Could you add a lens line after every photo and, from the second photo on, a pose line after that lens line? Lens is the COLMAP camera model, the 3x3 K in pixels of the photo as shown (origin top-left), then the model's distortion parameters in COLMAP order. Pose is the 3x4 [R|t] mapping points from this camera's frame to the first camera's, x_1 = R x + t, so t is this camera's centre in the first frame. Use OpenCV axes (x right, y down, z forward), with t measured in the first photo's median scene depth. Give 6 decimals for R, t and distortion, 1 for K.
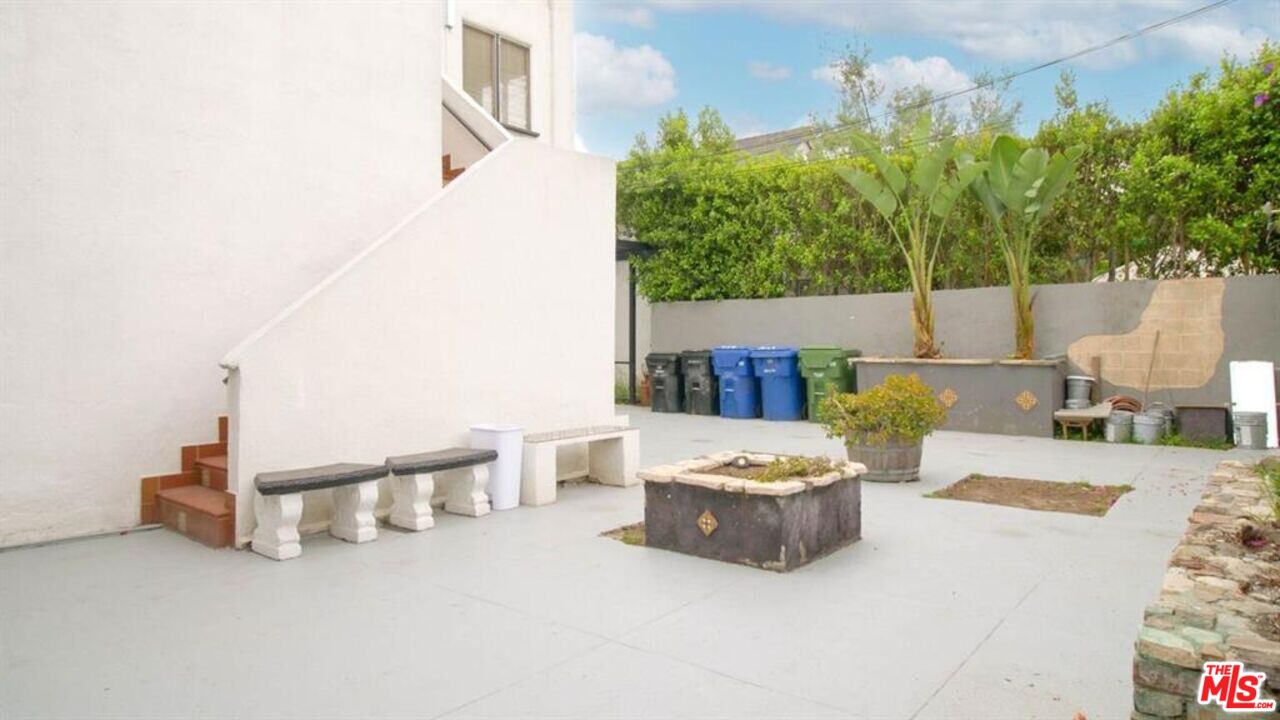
lens RADIAL K [[782.0, 0, 637.7], [0, 782.0, 342.4], [0, 0, 1]] dist [-0.002211, -0.012609]
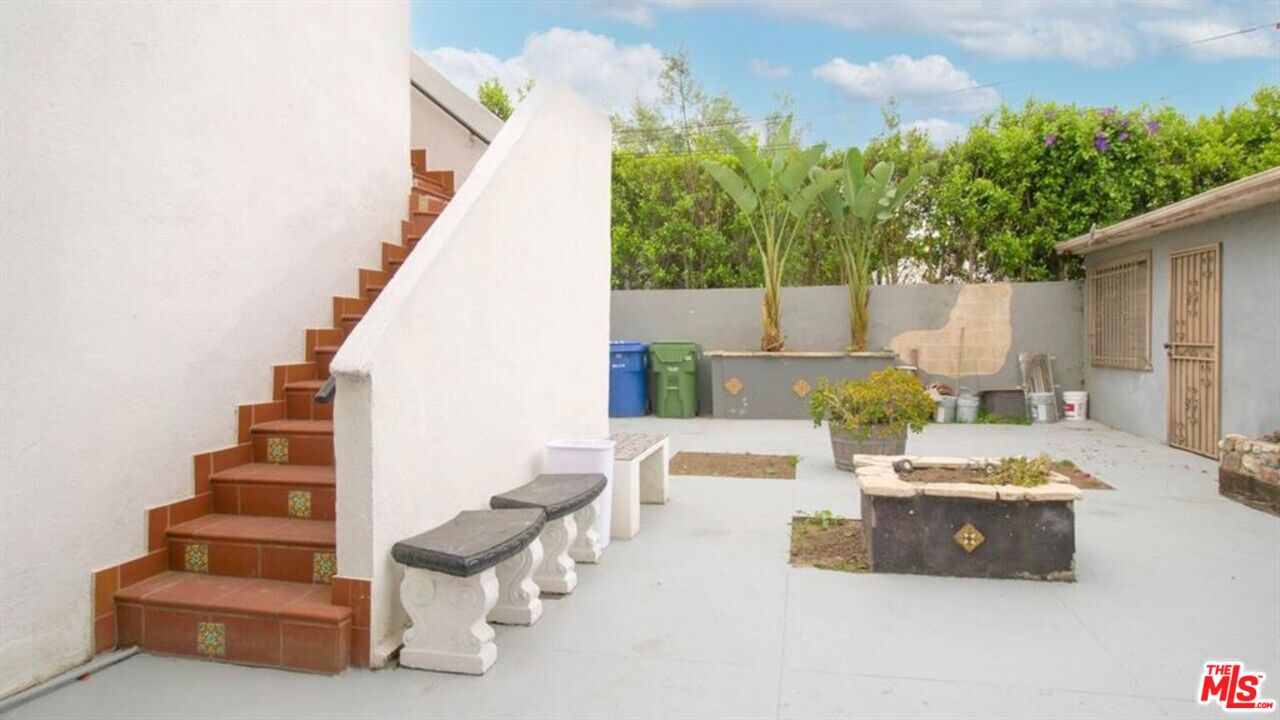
lens RADIAL K [[766.7, 0, 637.8], [0, 766.7, 351.5], [0, 0, 1]] dist [-0.008777, -0.002981]
pose [[0.892803, -0.007392, 0.450387, -0.307318], [-0.001062, 0.999828, 0.018515, 0.001597], [-0.450446, -0.017008, 0.892641, 0.190947]]
